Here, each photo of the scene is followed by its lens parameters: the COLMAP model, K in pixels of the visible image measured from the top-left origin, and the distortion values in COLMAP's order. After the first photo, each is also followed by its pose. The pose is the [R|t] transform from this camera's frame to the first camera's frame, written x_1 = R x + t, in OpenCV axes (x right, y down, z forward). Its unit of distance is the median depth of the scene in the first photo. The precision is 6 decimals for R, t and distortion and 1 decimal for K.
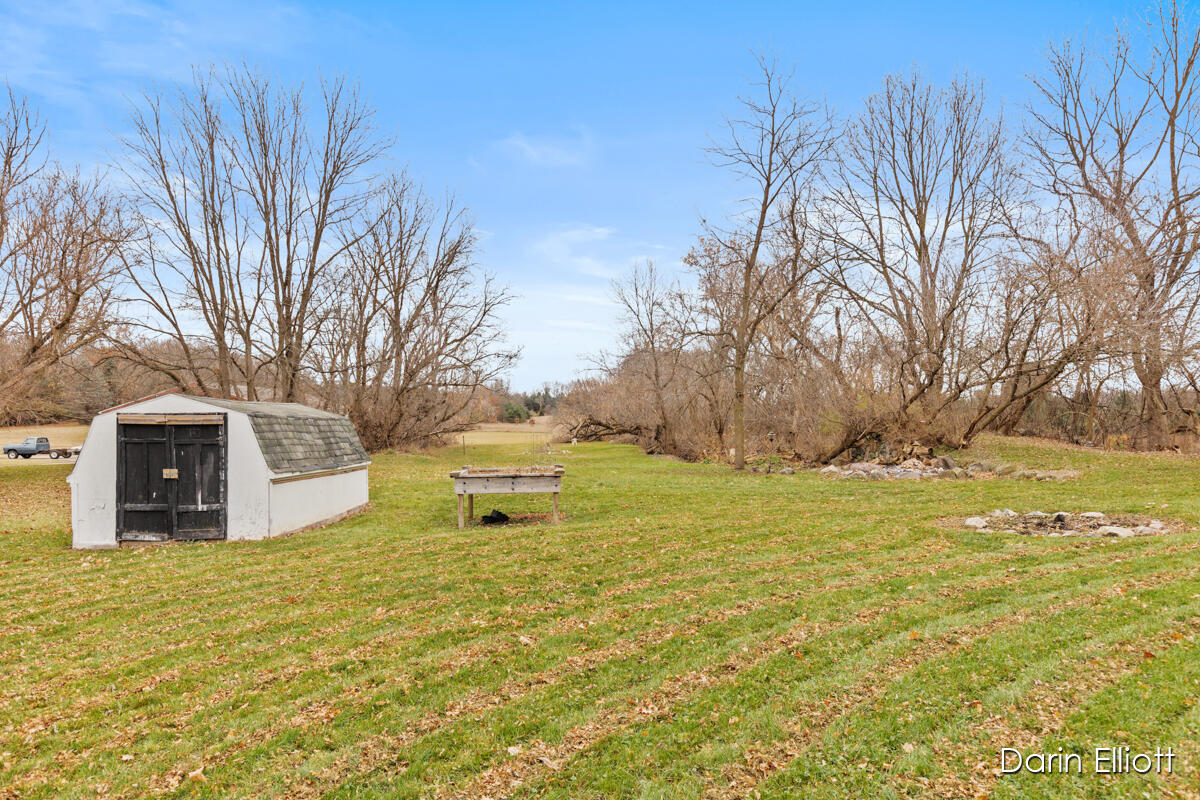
lens RADIAL K [[775.4, 0, 600.0], [0, 775.4, 400.0], [0, 0, 1]] dist [0.004224, 0.000222]
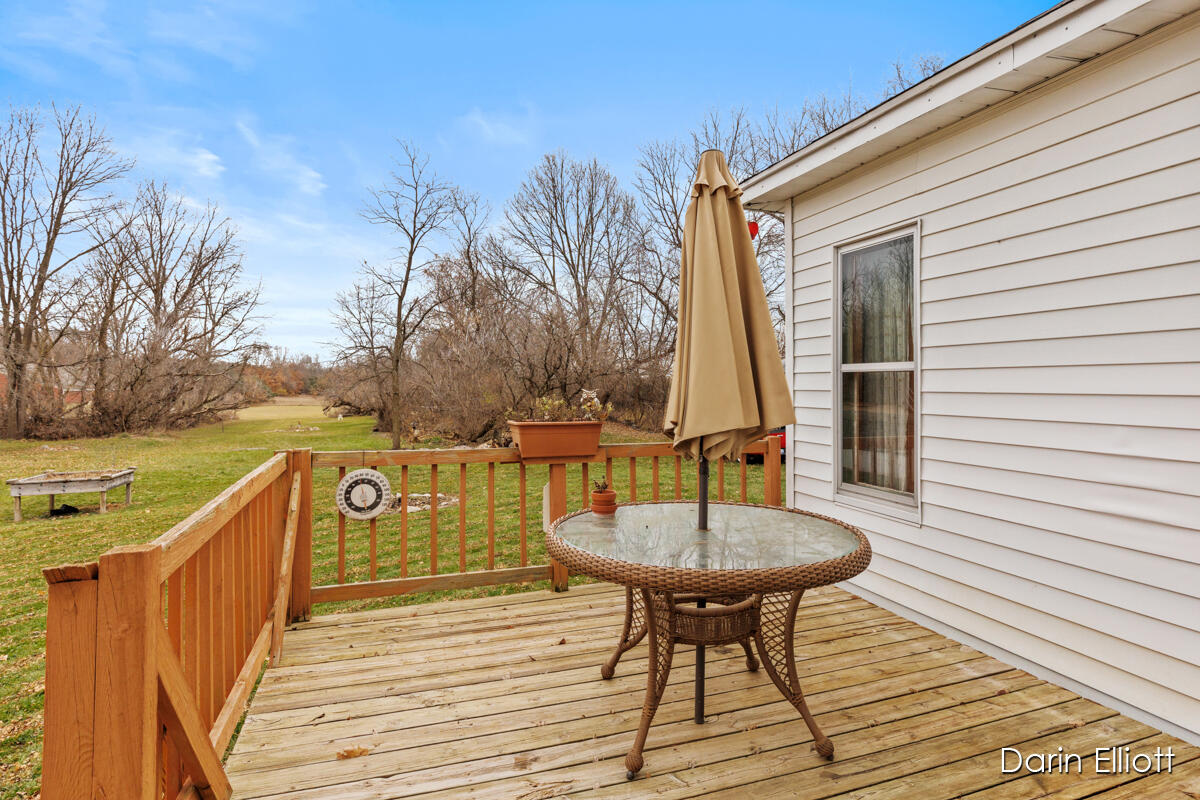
lens RADIAL K [[637.6, 0, 601.6], [0, 637.6, 370.1], [0, 0, 1]] dist [-0.002143, -0.000331]
pose [[0.957399, 0.003620, 0.288747, 0.133056], [-0.002133, 0.999983, -0.005466, -0.026747], [-0.288761, 0.004618, 0.957390, -0.102784]]
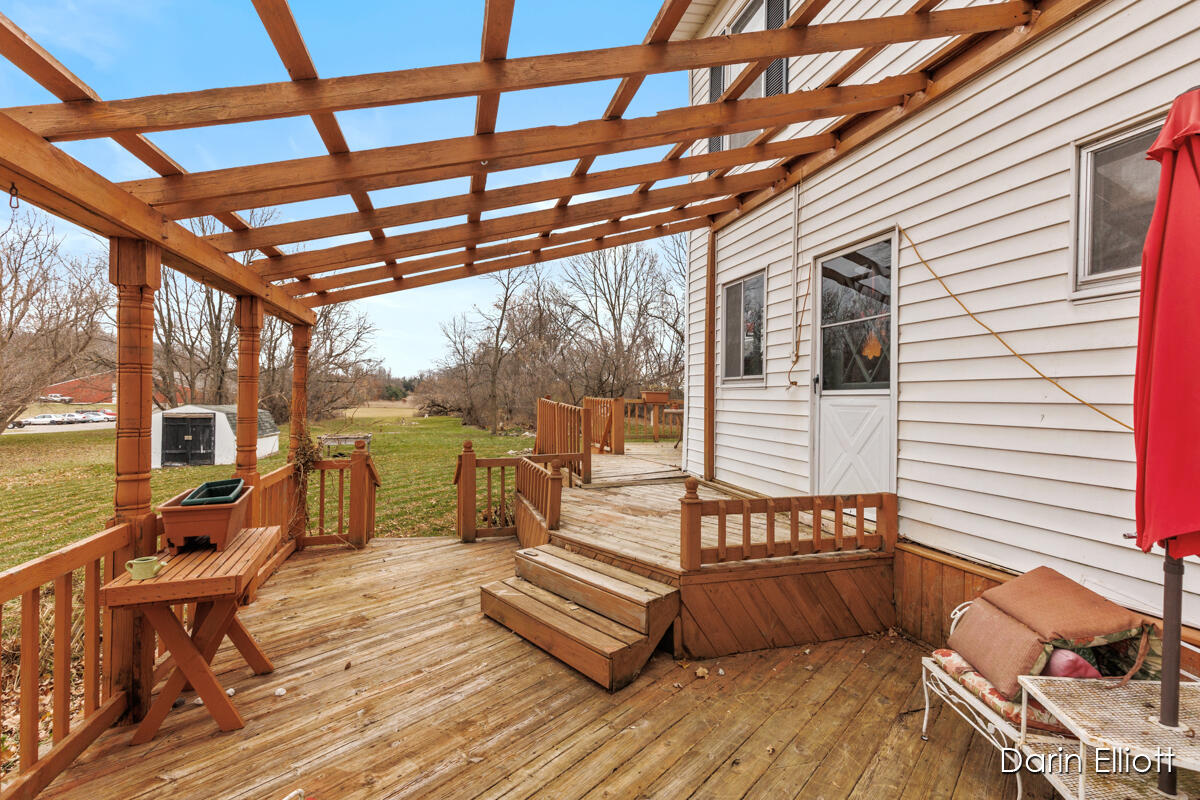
lens RADIAL K [[540.1, 0, 604.6], [0, 540.1, 386.6], [0, 0, 1]] dist [0.002491, 0.000302]
pose [[0.966579, 0.015082, 0.255926, 0.068781], [-0.015913, 0.999873, 0.001176, -0.022550], [-0.255875, -0.005210, 0.966696, -0.246854]]
